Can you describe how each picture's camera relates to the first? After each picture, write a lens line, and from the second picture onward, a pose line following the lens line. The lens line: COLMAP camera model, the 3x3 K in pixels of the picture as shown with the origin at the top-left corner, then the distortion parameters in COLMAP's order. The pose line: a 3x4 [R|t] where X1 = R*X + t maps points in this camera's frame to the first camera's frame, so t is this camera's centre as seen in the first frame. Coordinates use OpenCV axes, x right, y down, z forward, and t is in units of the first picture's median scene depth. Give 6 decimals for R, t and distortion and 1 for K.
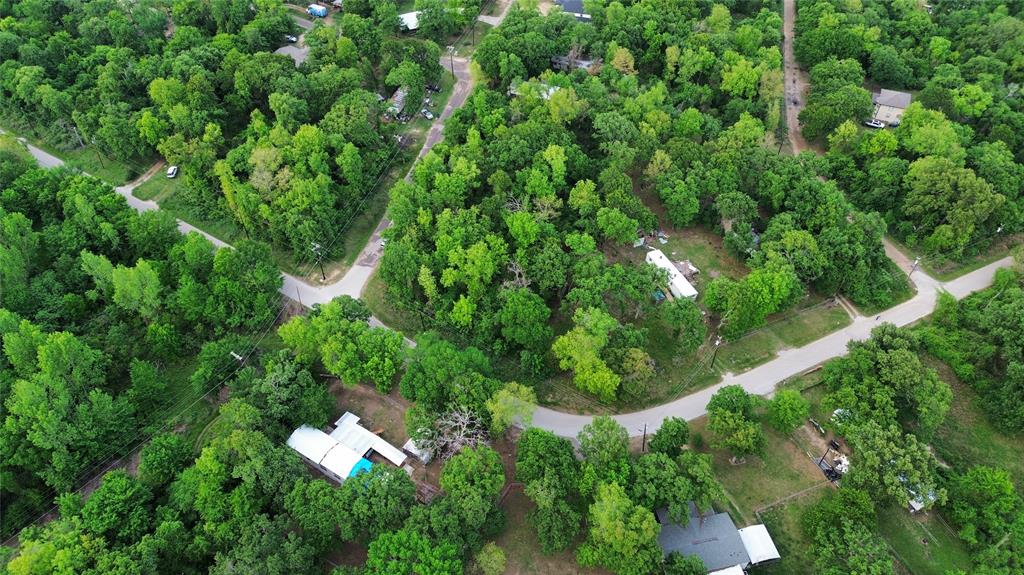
lens RADIAL K [[749.0, 0, 518.7], [0, 749.0, 316.7], [0, 0, 1]] dist [0.078538, -0.072077]
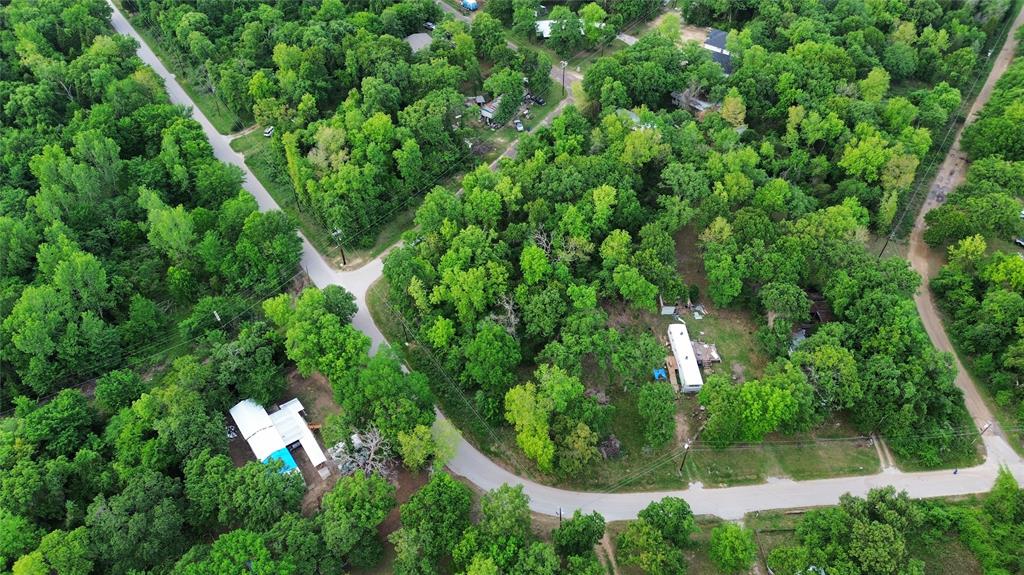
lens RADIAL K [[749.0, 0, 518.7], [0, 749.0, 316.7], [0, 0, 1]] dist [0.078538, -0.072077]
pose [[0.928015, 0.266129, -0.260696, 0.236046], [-0.265412, 0.963361, 0.038634, -0.080897], [0.261426, 0.033339, 0.964648, 0.082082]]
